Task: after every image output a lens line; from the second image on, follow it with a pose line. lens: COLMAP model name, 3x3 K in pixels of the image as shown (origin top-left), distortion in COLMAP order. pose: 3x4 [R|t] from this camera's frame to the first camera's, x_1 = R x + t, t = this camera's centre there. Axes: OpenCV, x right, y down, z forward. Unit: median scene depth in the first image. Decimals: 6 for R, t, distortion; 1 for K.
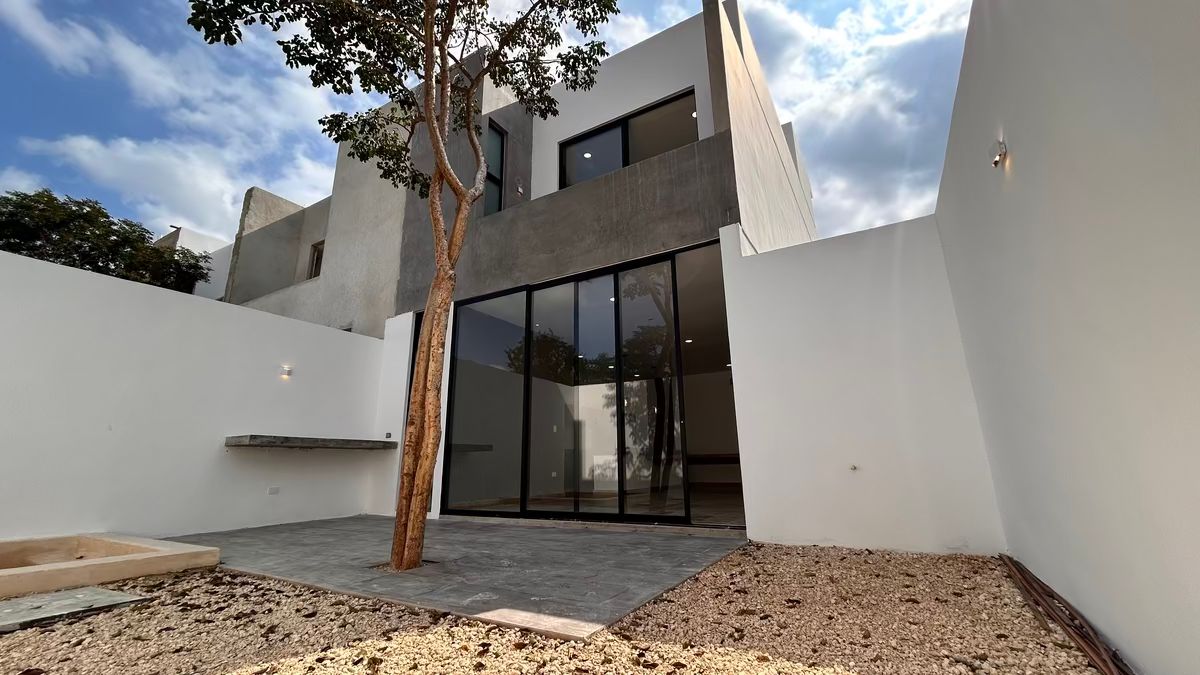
lens RADIAL K [[482.0, 0, 600.0], [0, 482.0, 337.5], [0, 0, 1]] dist [-0.002208, -0.000110]
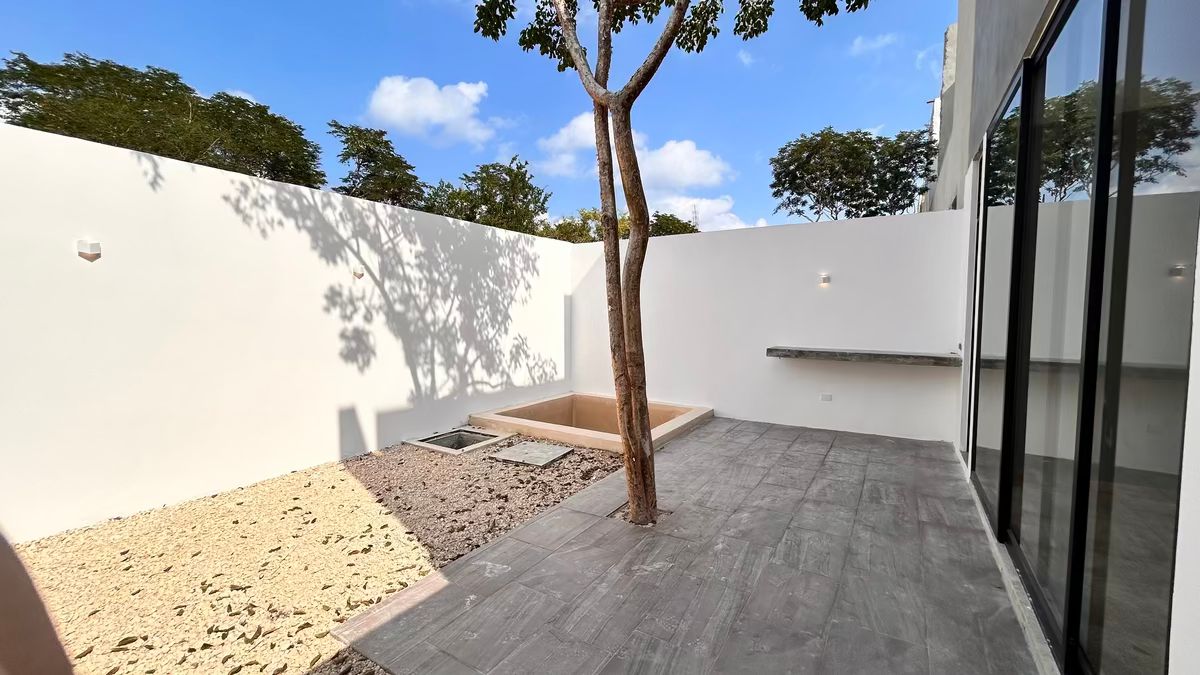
lens RADIAL K [[484.7, 0, 598.4], [0, 484.7, 336.5], [0, 0, 1]] dist [-0.008322, 0.008165]
pose [[-0.023828, 0.069111, -0.997324, 0.366332], [0.246257, 0.967274, 0.061145, 0.013958], [0.968912, -0.244141, -0.040067, 0.646221]]
